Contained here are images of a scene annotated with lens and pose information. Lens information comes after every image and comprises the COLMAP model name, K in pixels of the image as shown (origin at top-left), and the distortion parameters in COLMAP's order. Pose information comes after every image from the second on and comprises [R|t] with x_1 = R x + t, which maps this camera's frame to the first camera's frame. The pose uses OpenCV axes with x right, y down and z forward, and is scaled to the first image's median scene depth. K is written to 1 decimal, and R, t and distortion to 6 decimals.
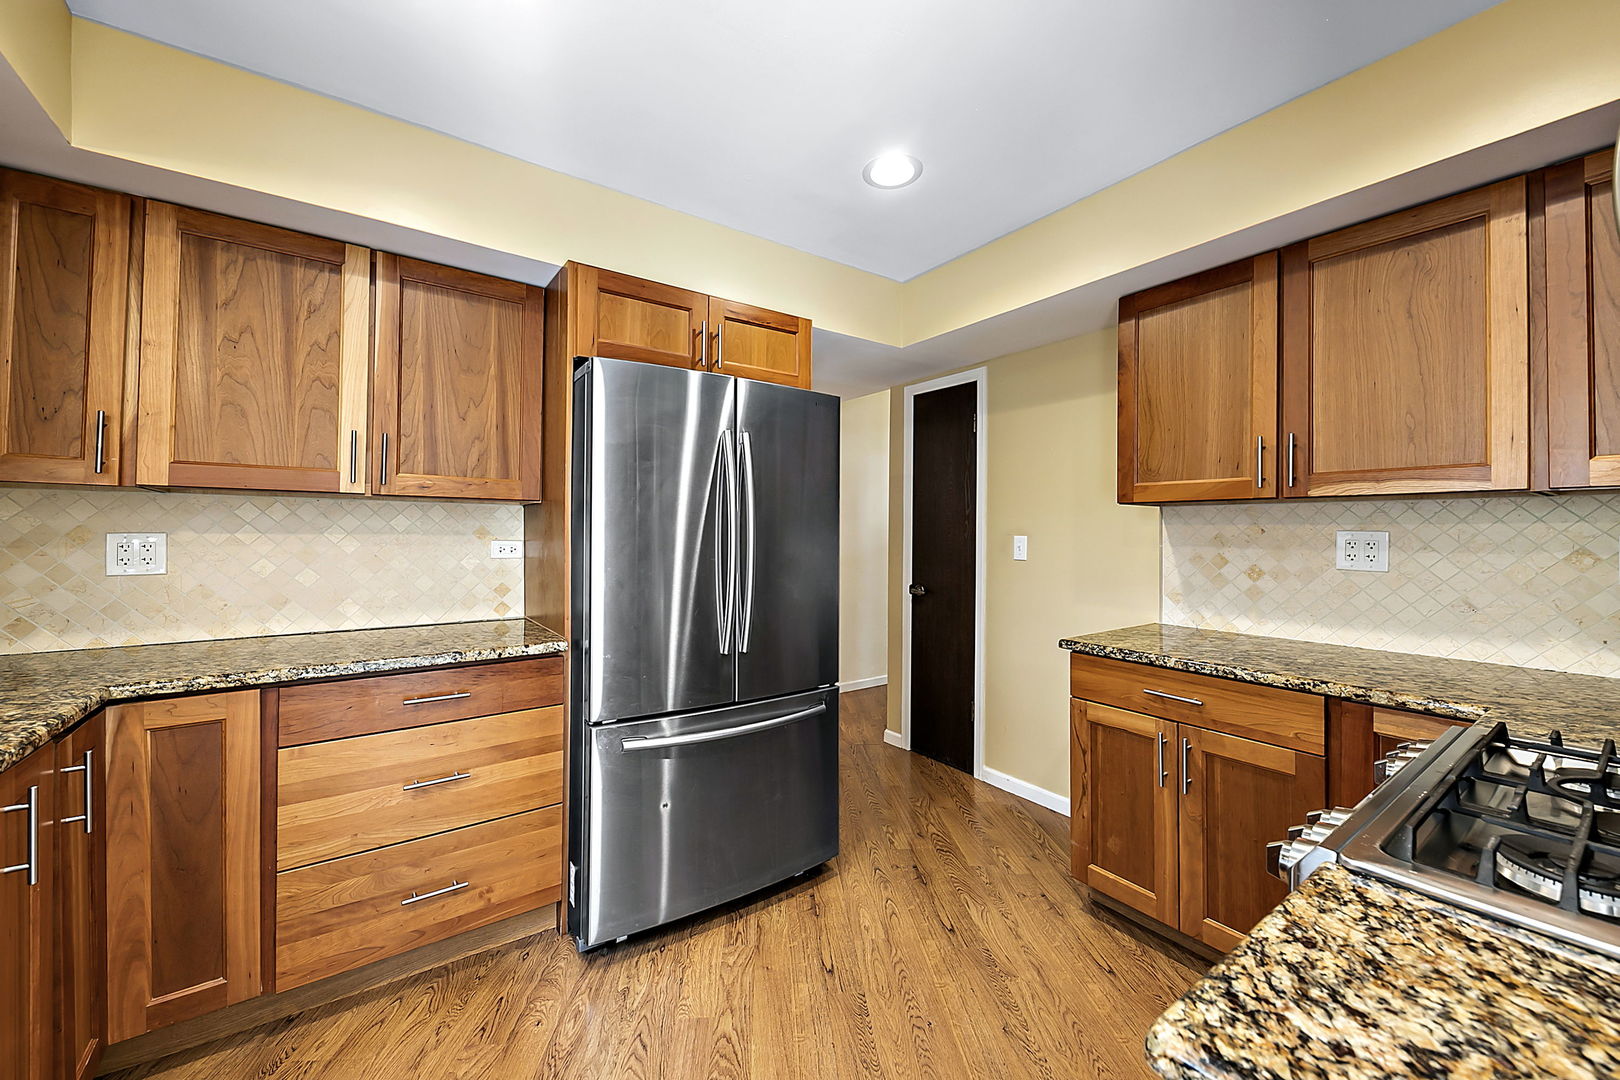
lens RADIAL K [[617.1, 0, 810.2], [0, 617.1, 524.8], [0, 0, 1]] dist [0.014694, -0.008606]
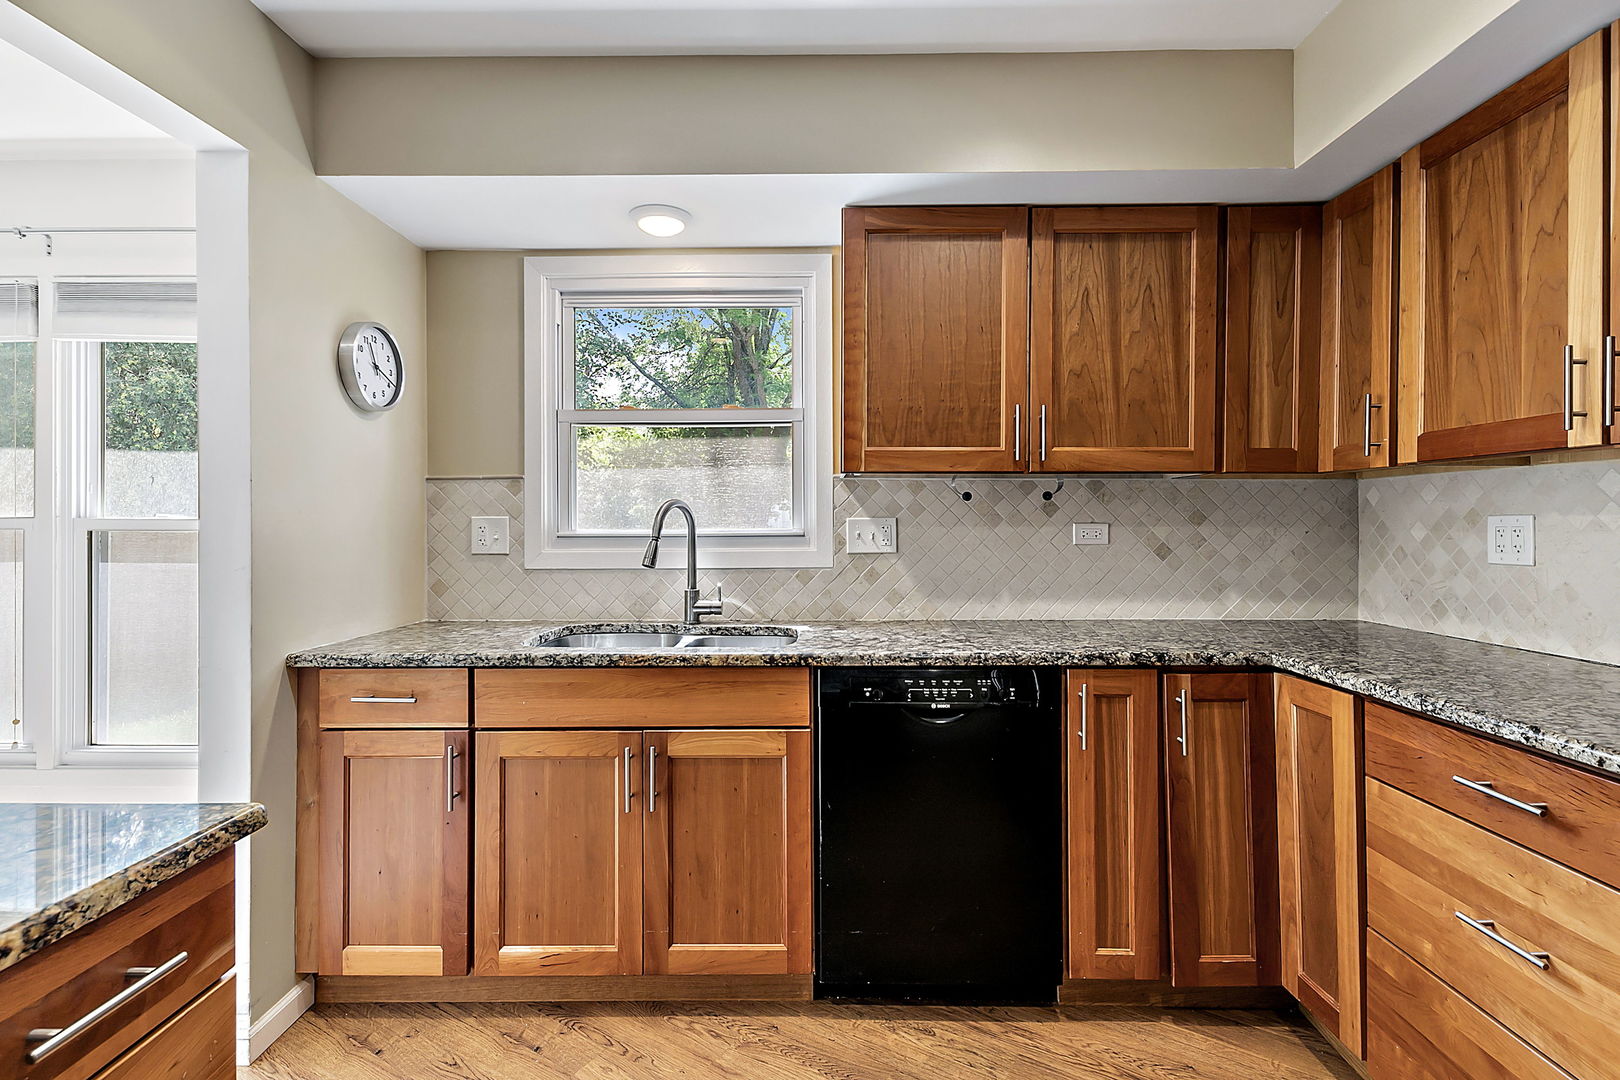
lens RADIAL K [[758.7, 0, 814.6], [0, 758.7, 525.2], [0, 0, 1]] dist [0.014664, -0.000566]
pose [[-0.590540, -0.001818, -0.807006, 0.328368], [0.011188, 0.999883, -0.010439, 0.026967], [0.806931, -0.015194, -0.590451, 0.844863]]
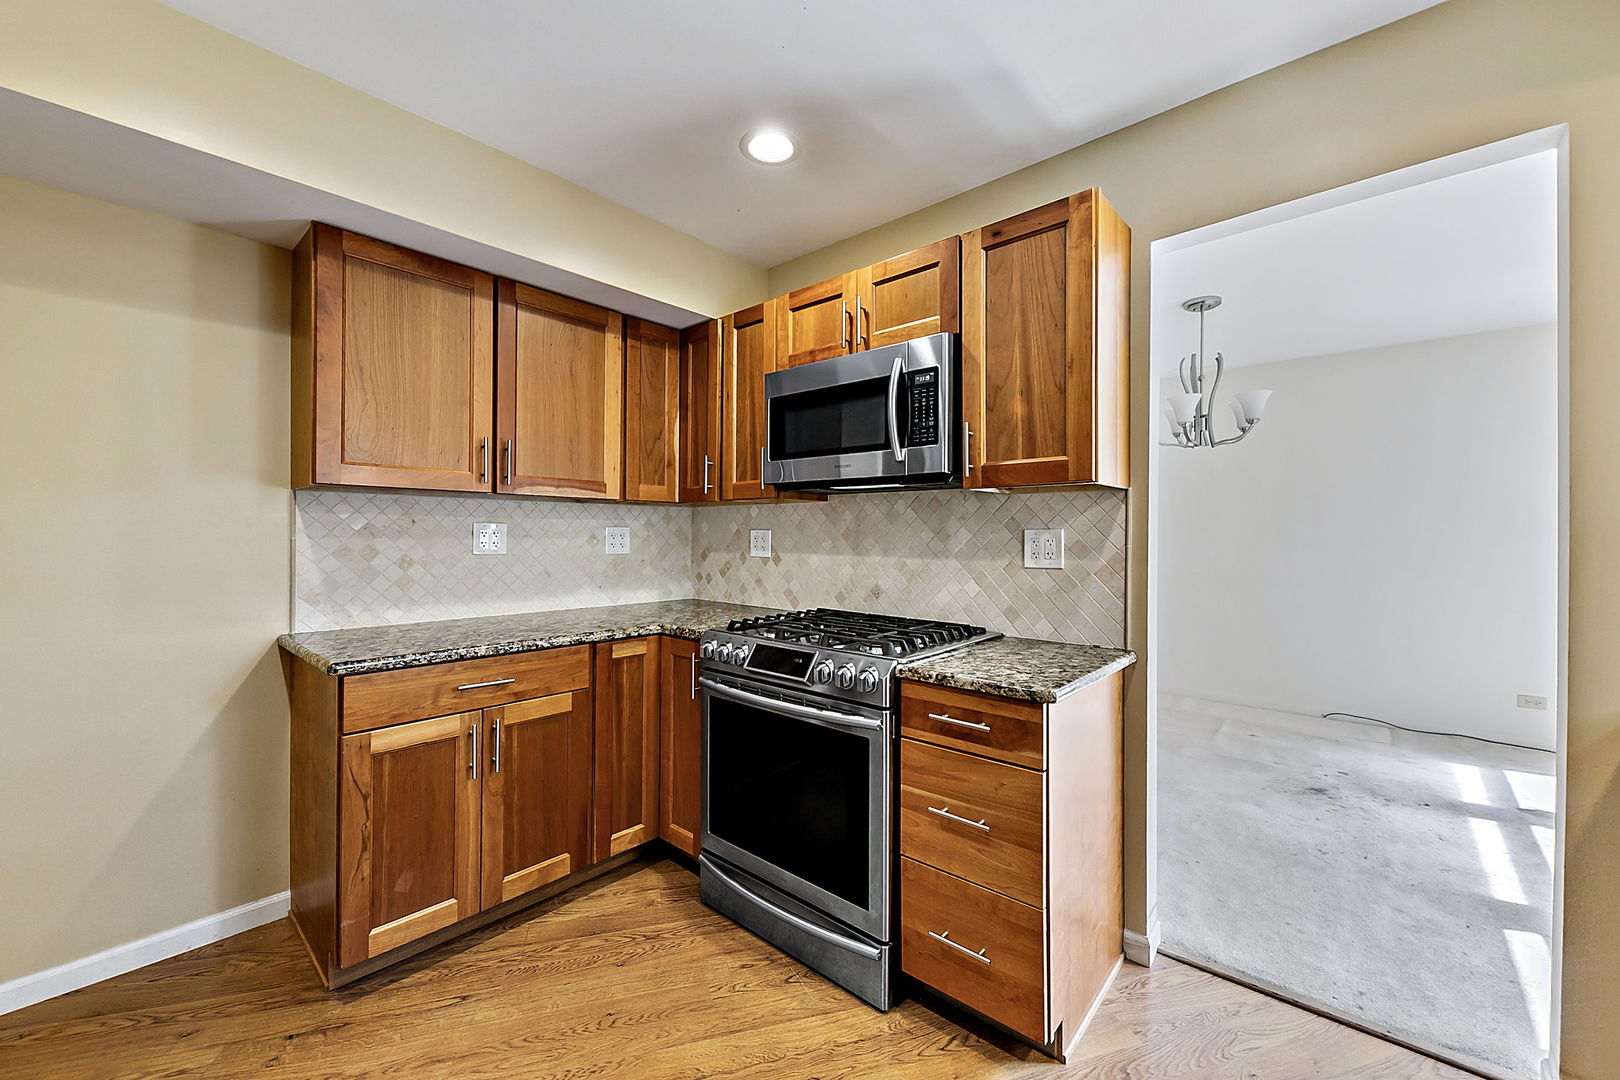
lens RADIAL K [[640.0, 0, 803.3], [0, 640.0, 534.2], [0, 0, 1]] dist [0.008330, -0.000093]
pose [[-0.214214, -0.006543, 0.976765, -0.539042], [-0.018215, 0.999830, 0.002703, 0.019462], [-0.976617, -0.017213, -0.214297, 0.706787]]
